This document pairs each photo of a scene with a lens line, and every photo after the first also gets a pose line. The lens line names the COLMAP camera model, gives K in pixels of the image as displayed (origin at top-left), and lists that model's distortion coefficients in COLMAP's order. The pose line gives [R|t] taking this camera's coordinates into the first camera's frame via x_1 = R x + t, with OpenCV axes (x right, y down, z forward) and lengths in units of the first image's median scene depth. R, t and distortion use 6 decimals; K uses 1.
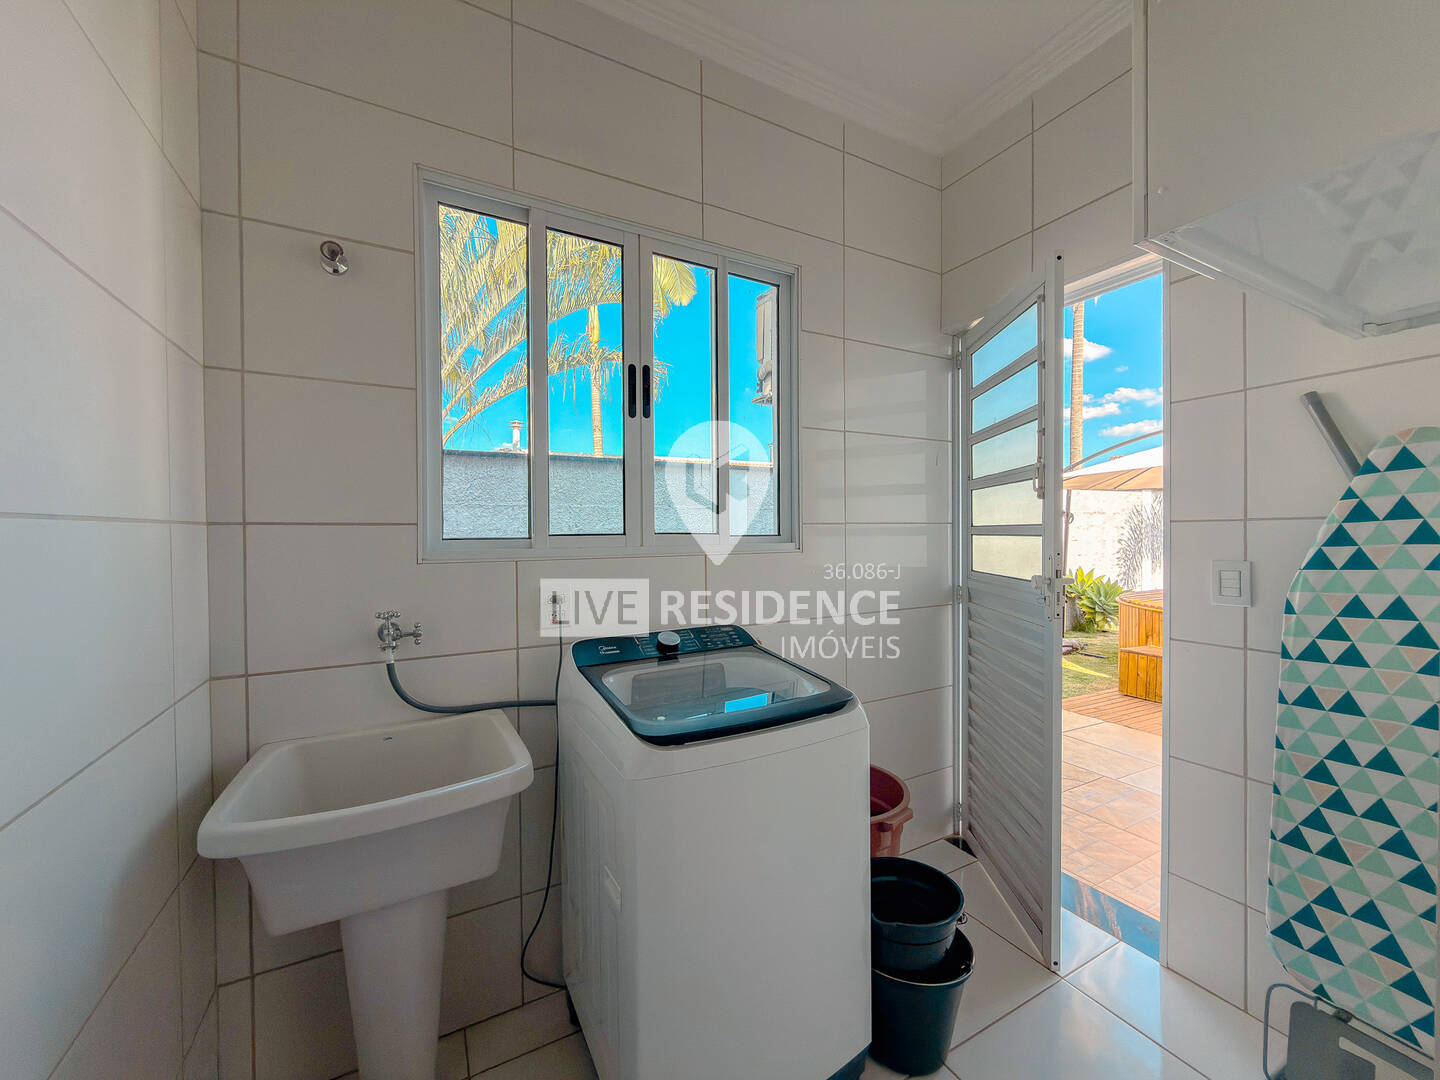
lens RADIAL K [[575.5, 0, 720.0], [0, 575.5, 540.0], [0, 0, 1]] dist [-0.001407, 0.000417]
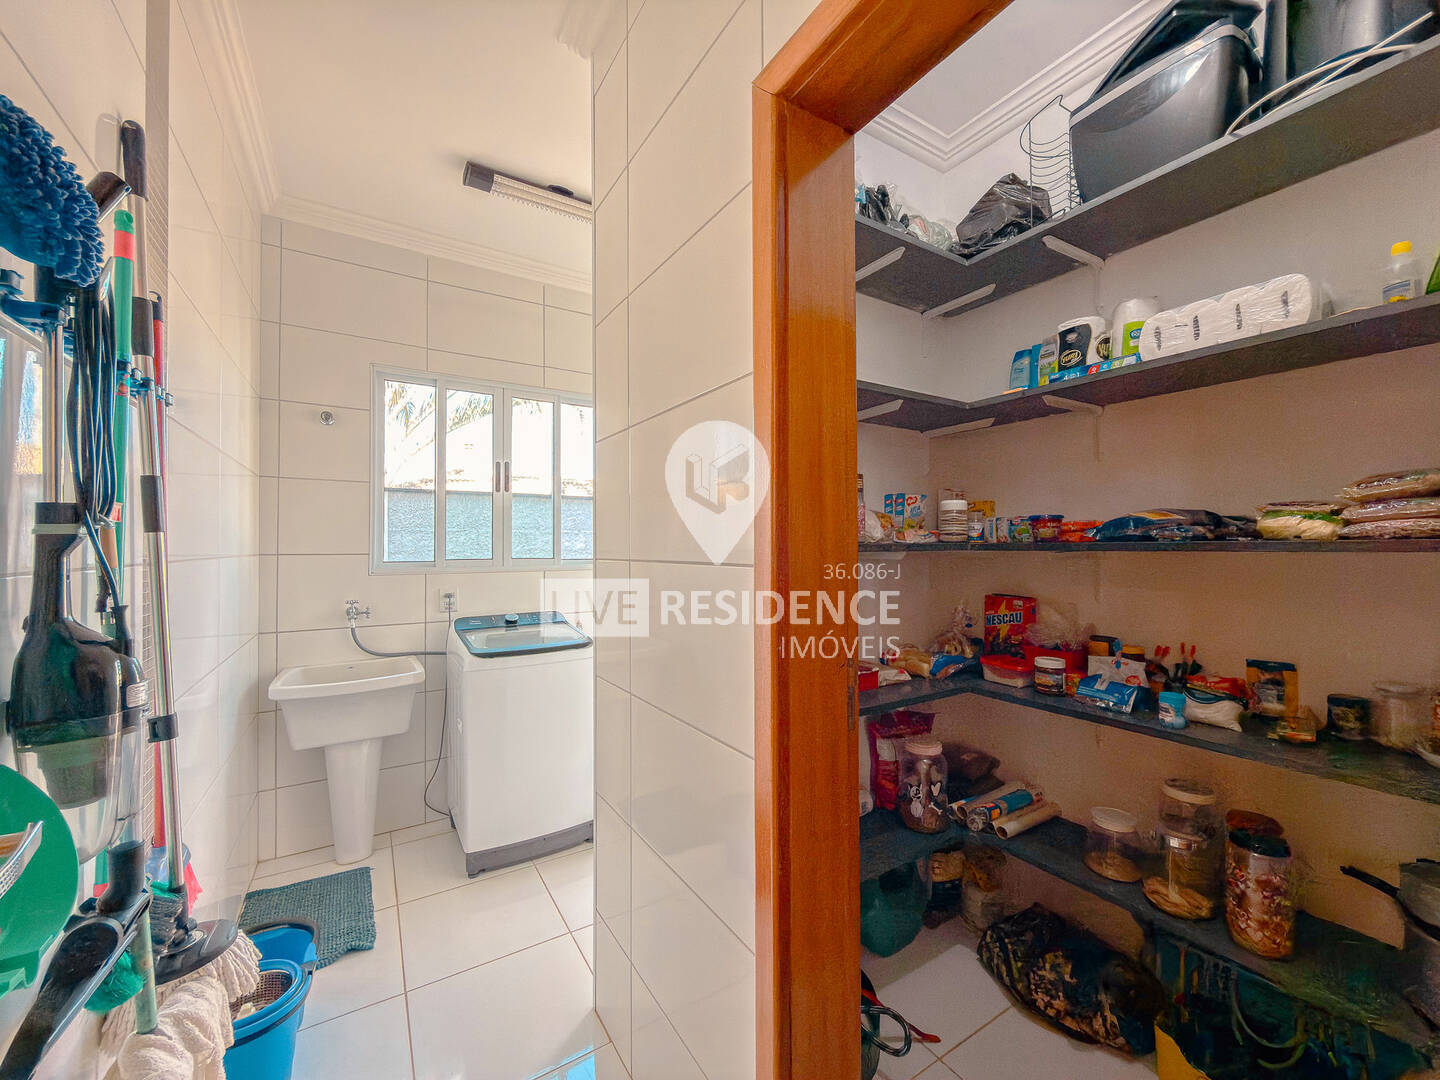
lens RADIAL K [[575.5, 0, 720.0], [0, 575.5, 540.0], [0, 0, 1]] dist [-0.001407, 0.000417]
pose [[0.997711, 0.002106, 0.067586, 0.503996], [-0.000035, 0.999531, -0.030632, -0.017086], [-0.067619, 0.030560, 0.997243, -0.978595]]
